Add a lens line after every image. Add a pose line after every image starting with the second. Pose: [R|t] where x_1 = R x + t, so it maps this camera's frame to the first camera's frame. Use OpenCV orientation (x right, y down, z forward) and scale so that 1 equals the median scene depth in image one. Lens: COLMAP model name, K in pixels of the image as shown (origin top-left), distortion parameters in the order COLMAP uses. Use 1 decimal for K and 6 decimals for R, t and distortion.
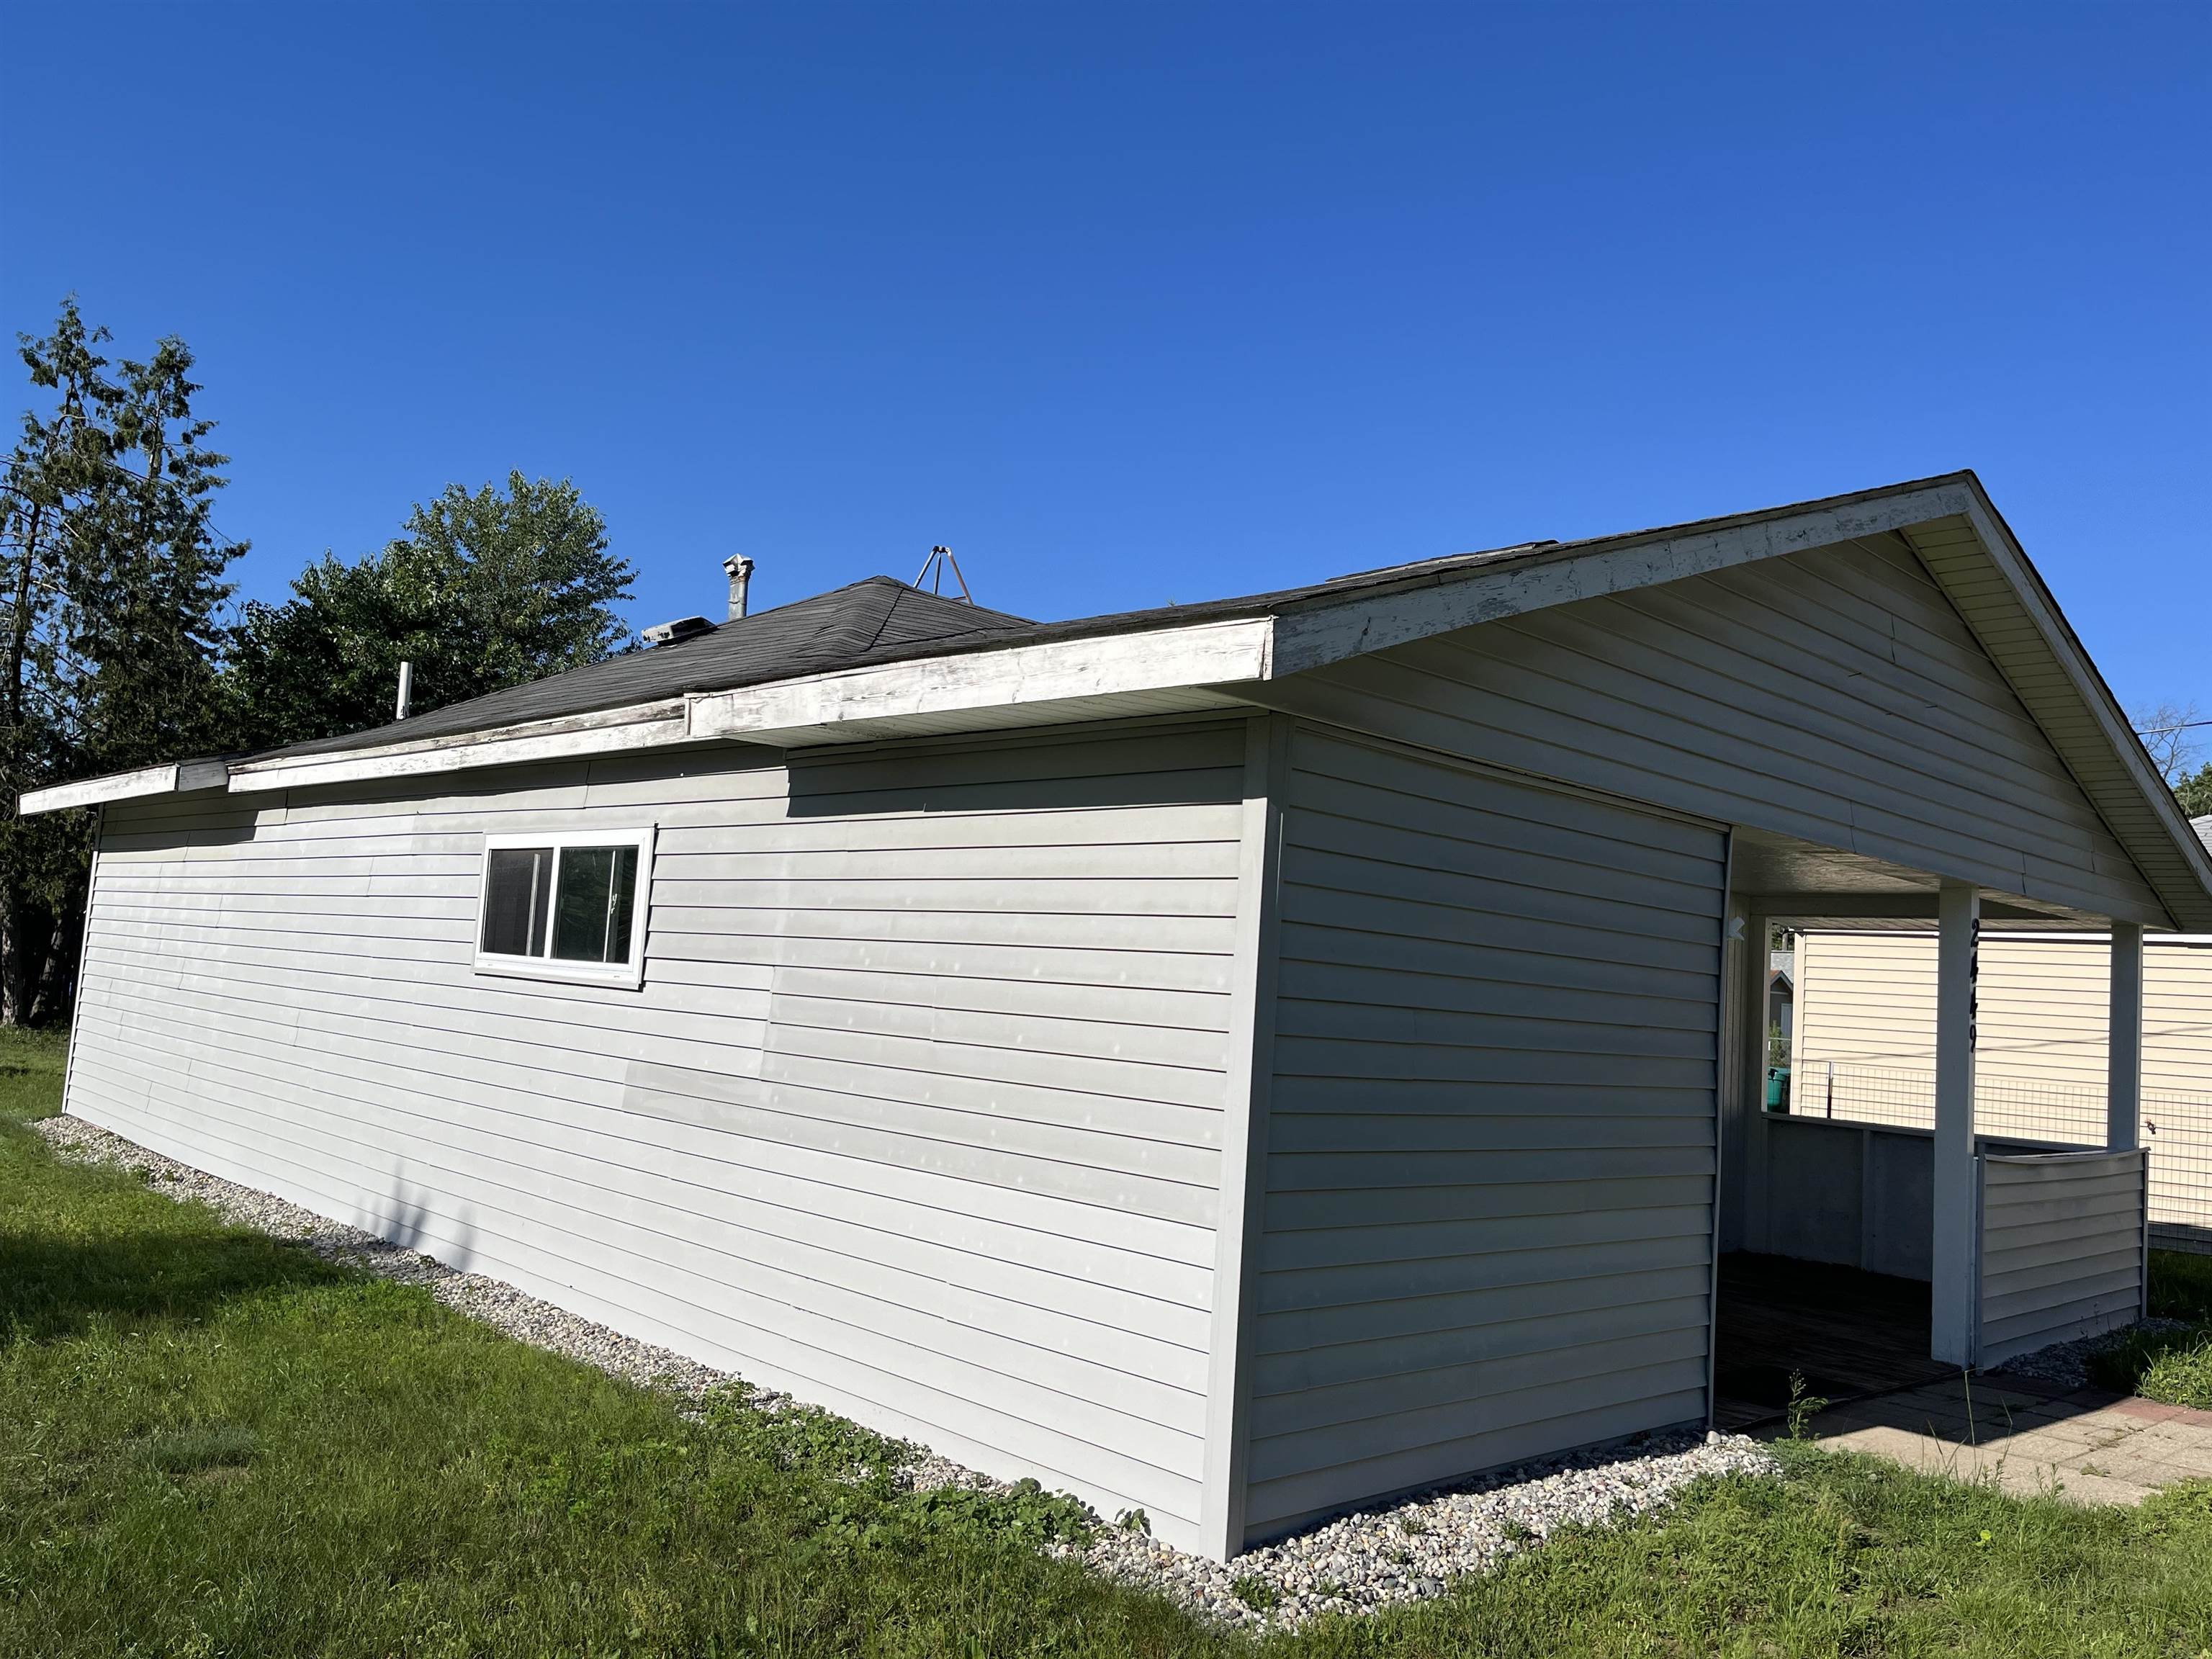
lens RADIAL K [[1730.1, 0, 1106.0], [0, 1730.1, 829.5], [0, 0, 1]] dist [0.010137, -0.049876]
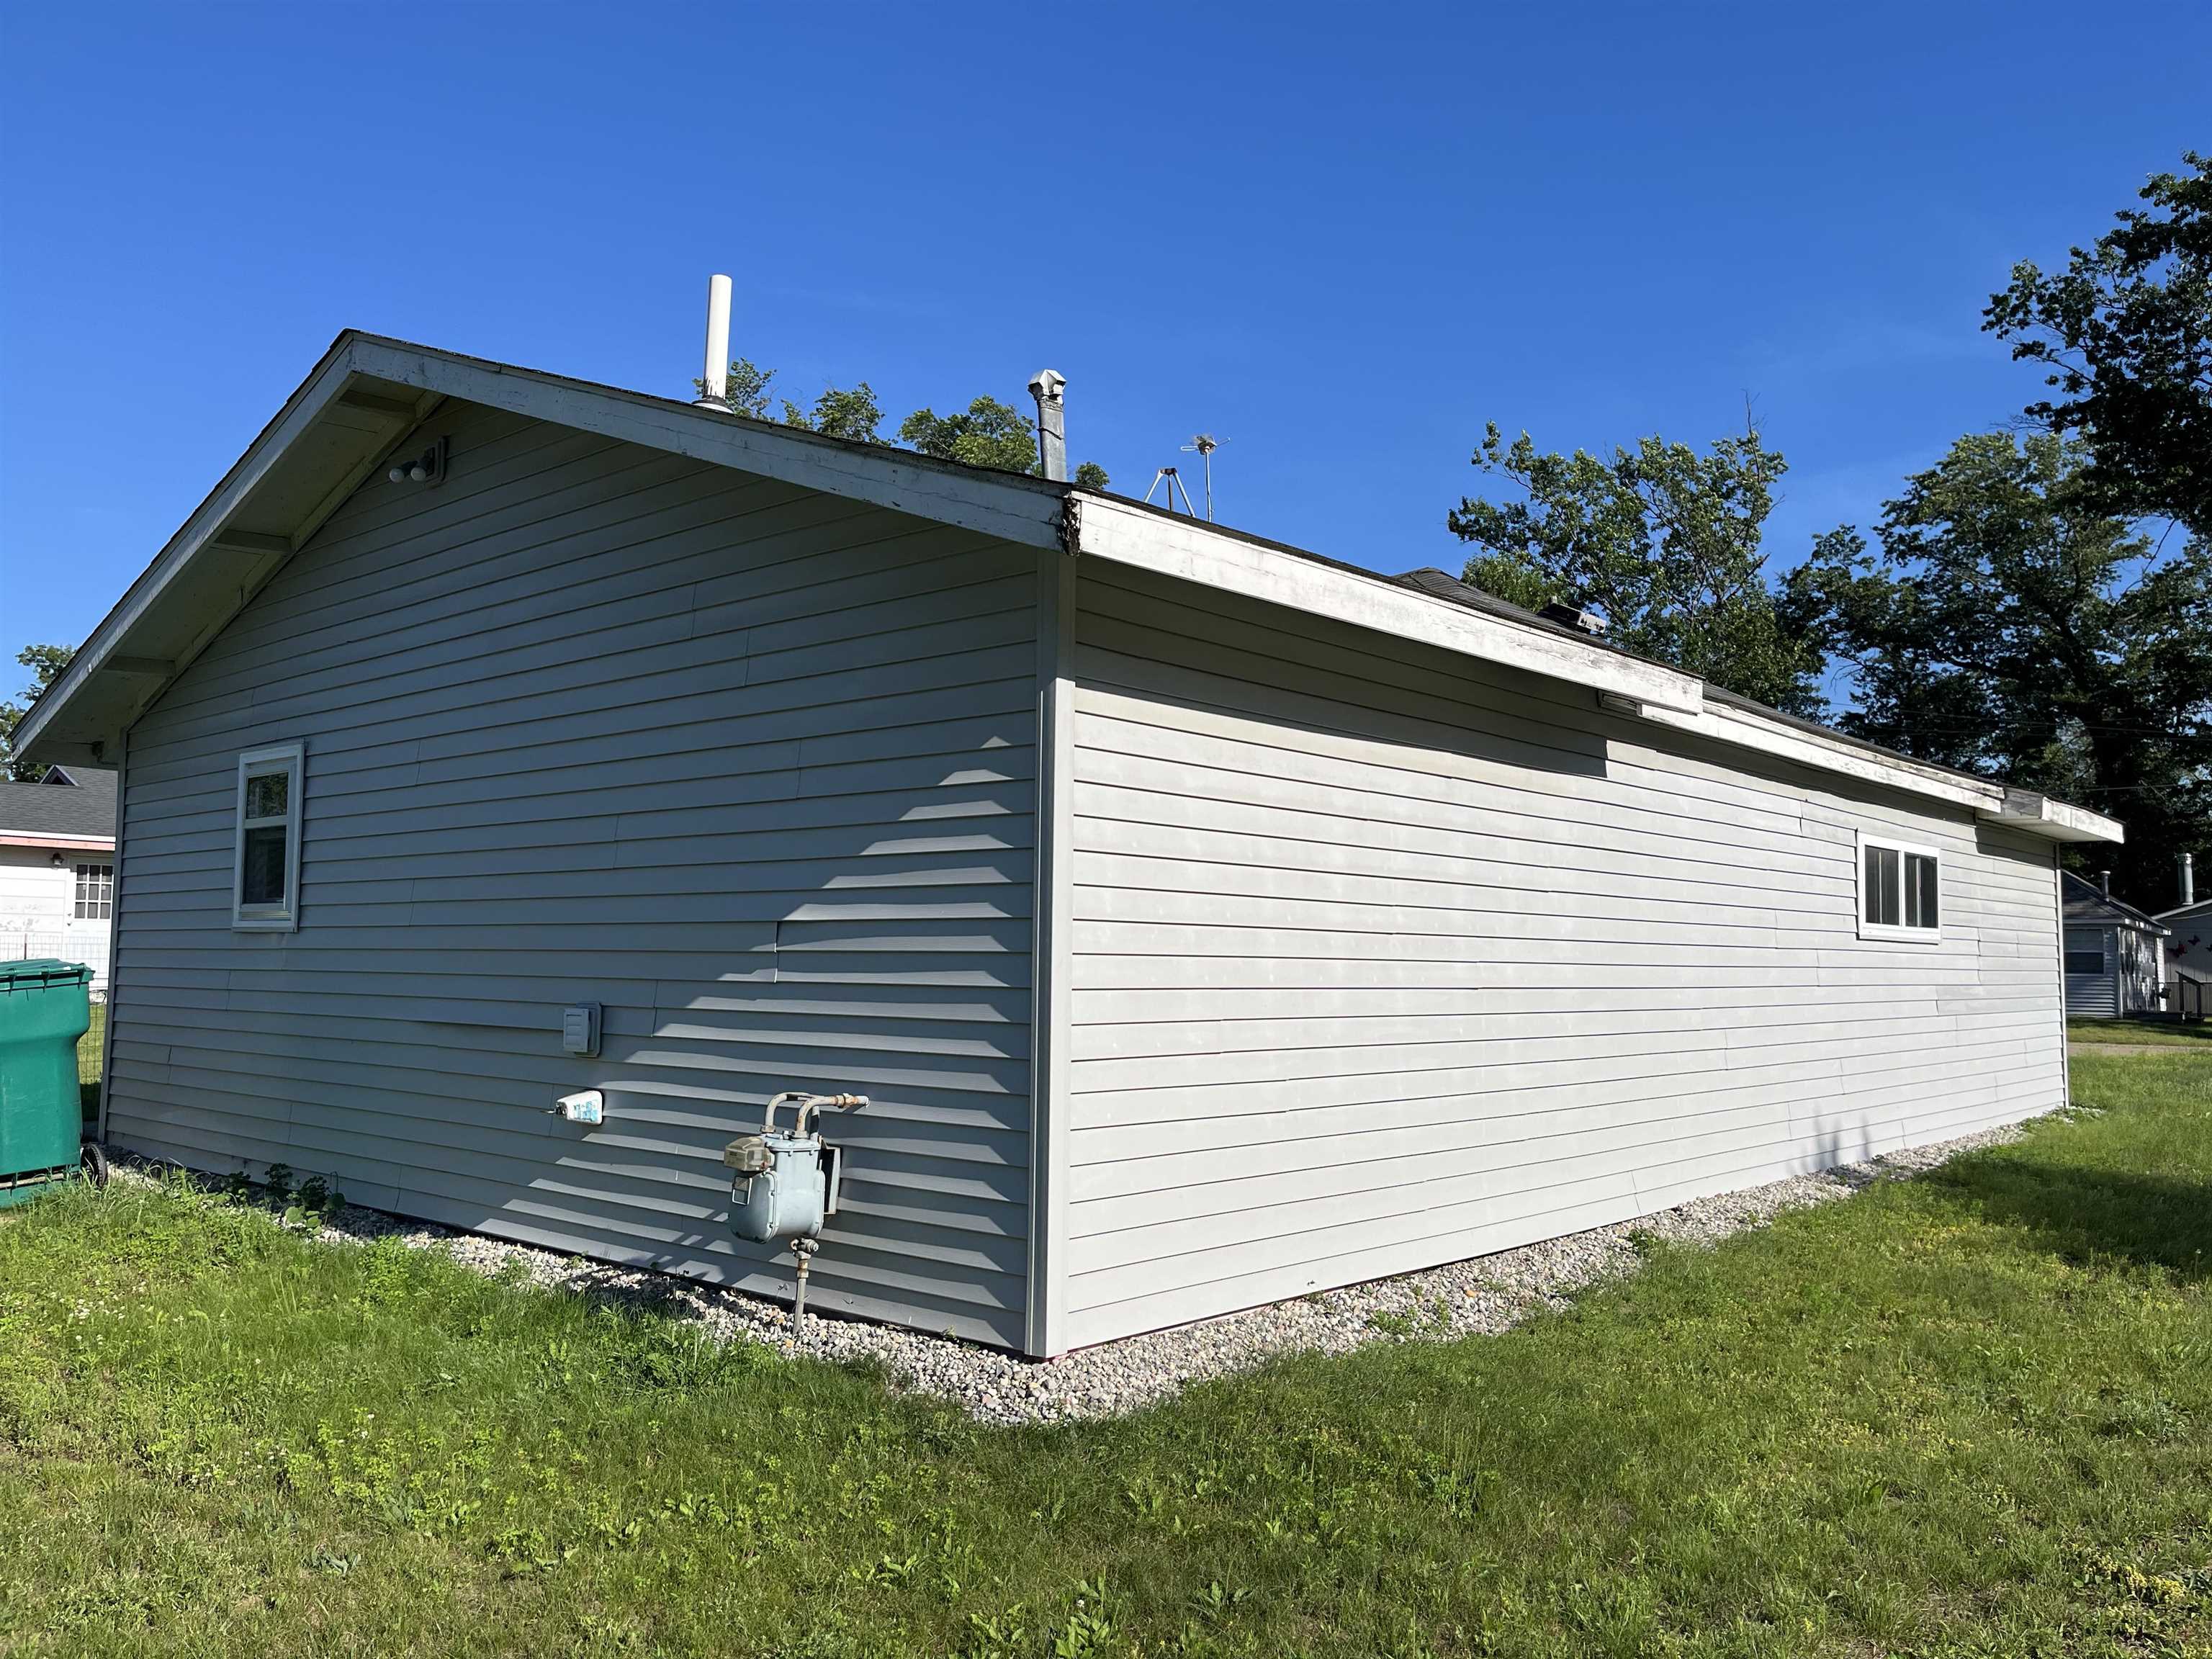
lens RADIAL K [[1730.1, 0, 1106.0], [0, 1730.1, 829.5], [0, 0, 1]] dist [0.010137, -0.049876]
pose [[-0.084558, 0.004508, 0.996408, -1.630683], [-0.114363, 0.993338, -0.014199, 0.085406], [-0.989834, -0.115153, -0.083479, 1.696990]]
